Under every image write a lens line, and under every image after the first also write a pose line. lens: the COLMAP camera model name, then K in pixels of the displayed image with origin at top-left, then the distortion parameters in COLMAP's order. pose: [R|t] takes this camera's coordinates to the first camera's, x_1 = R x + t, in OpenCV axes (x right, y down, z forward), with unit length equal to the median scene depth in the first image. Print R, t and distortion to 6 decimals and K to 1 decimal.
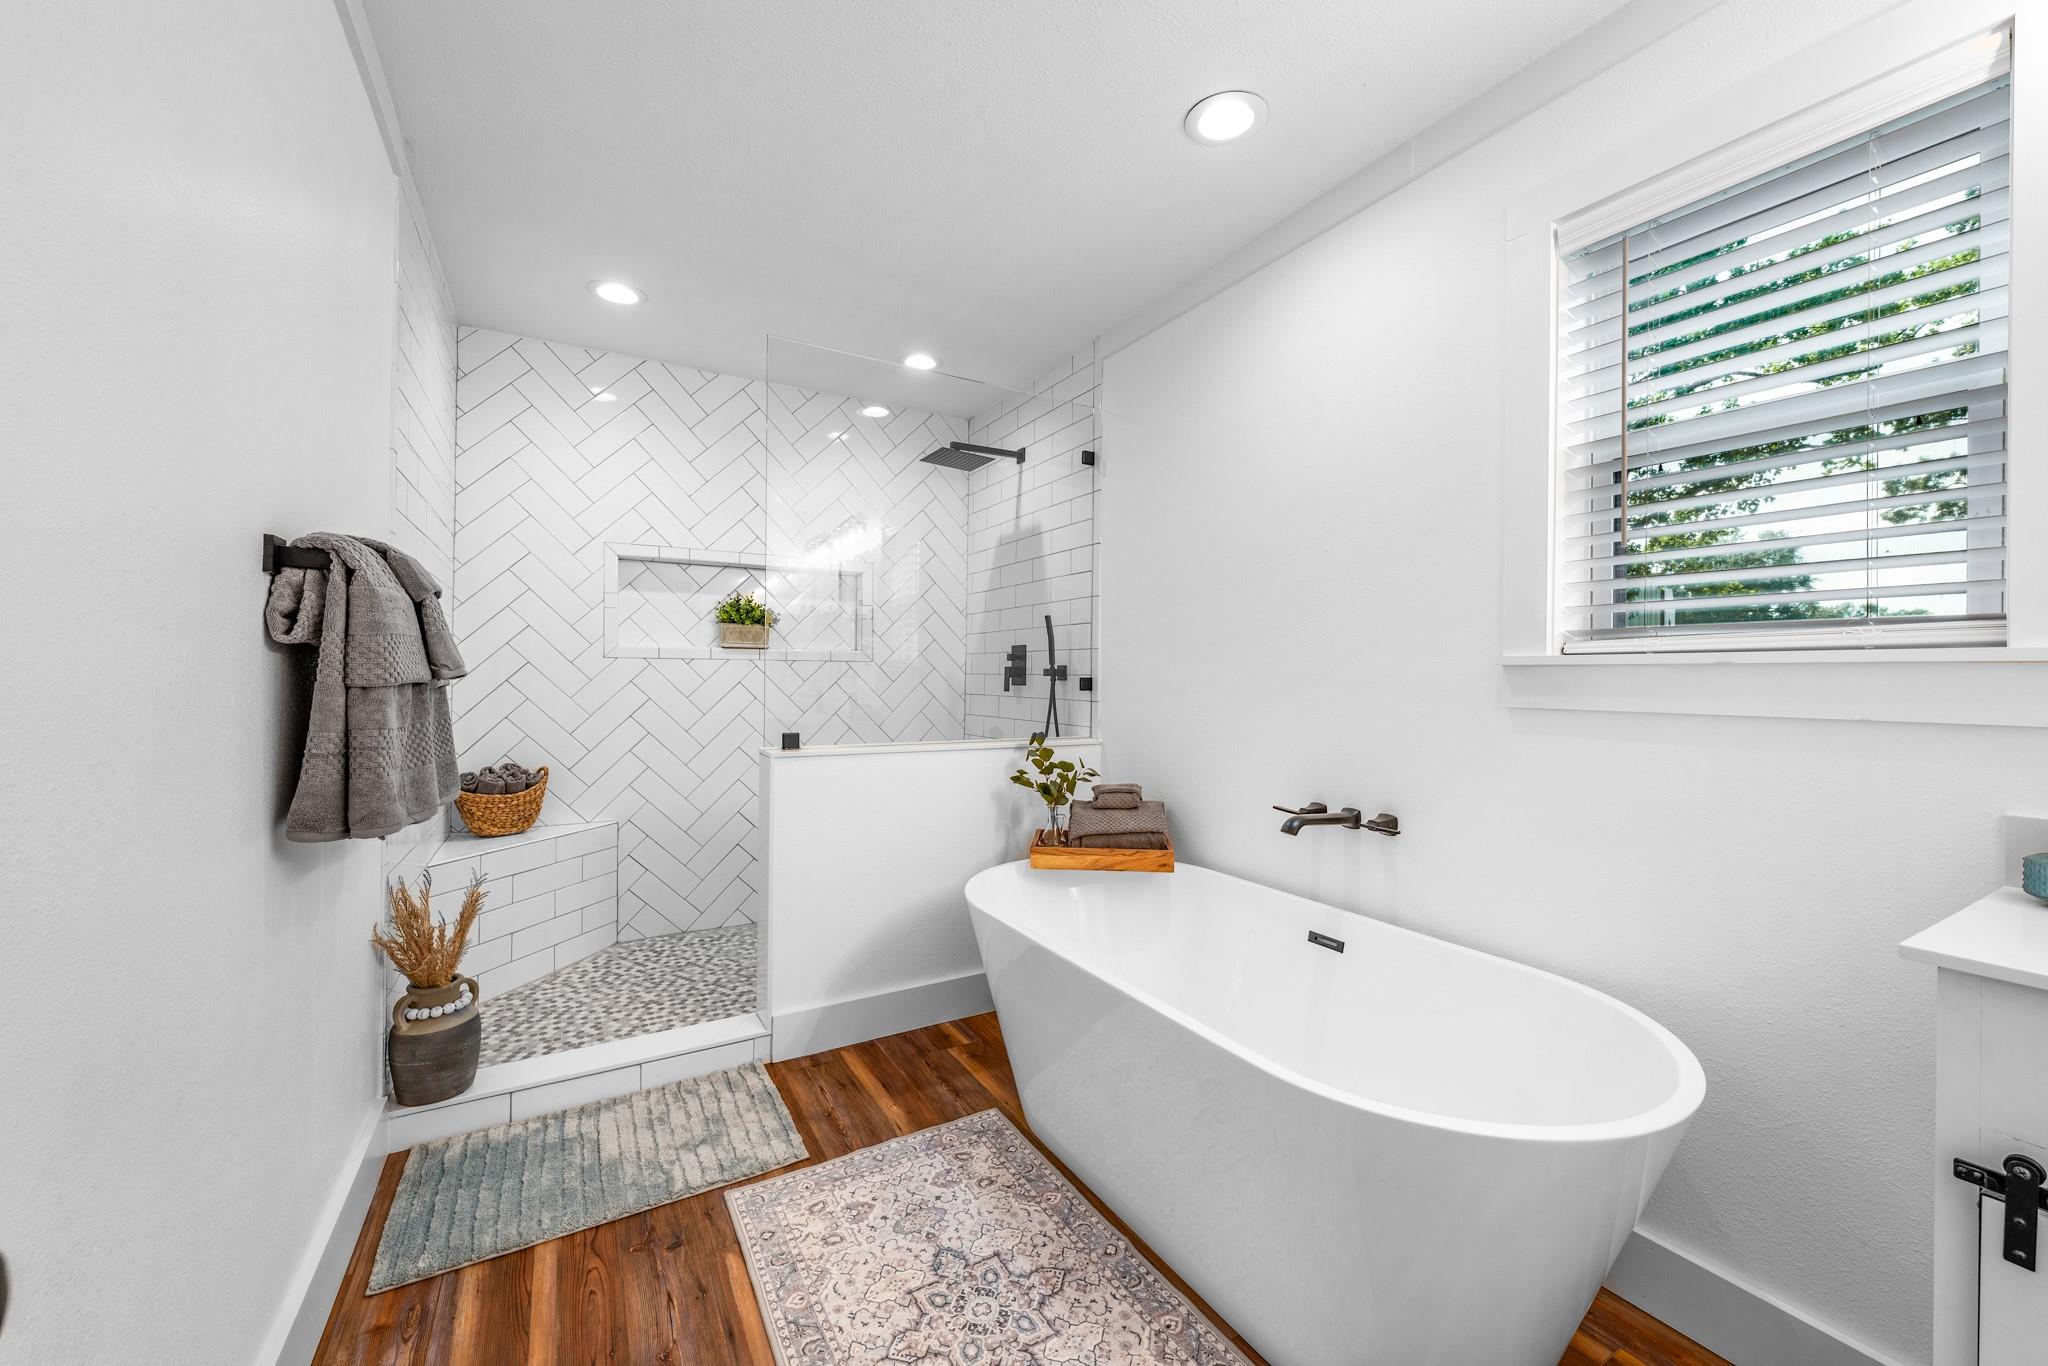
lens RADIAL K [[794.5, 0, 1012.1], [0, 794.5, 671.5], [0, 0, 1]] dist [0.003137, 0.000117]
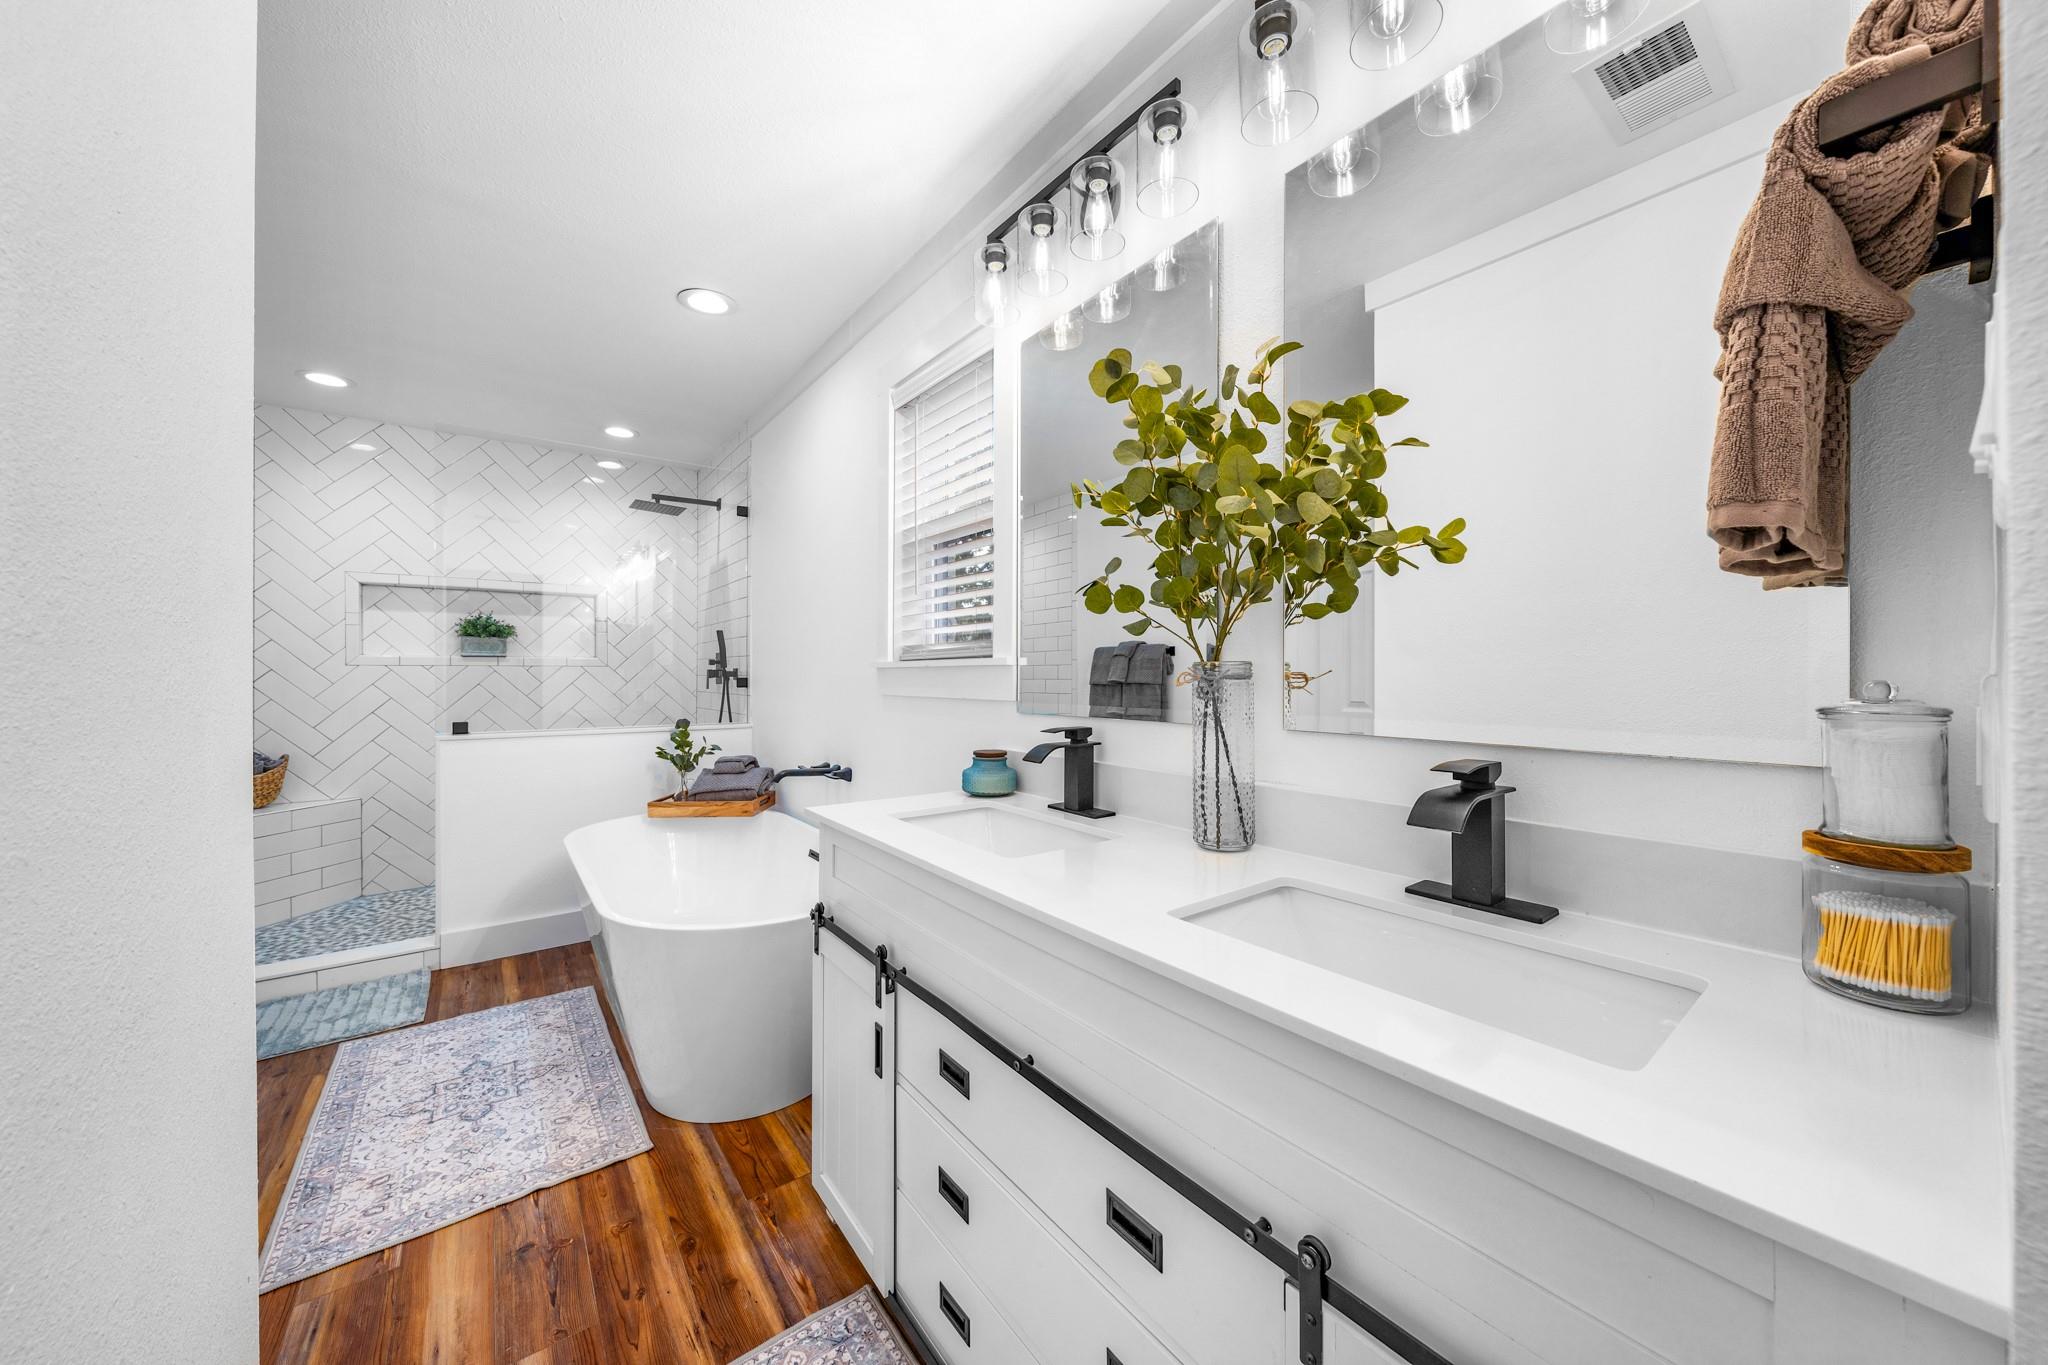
lens RADIAL K [[719.6, 0, 1025.4], [0, 719.6, 673.9], [0, 0, 1]] dist [-0.004301, 0.000723]
pose [[0.991738, -0.008965, 0.127964, 0.500288], [0.008473, 0.999954, 0.004392, 0.000218], [-0.127998, -0.003271, 0.991769, -0.304098]]
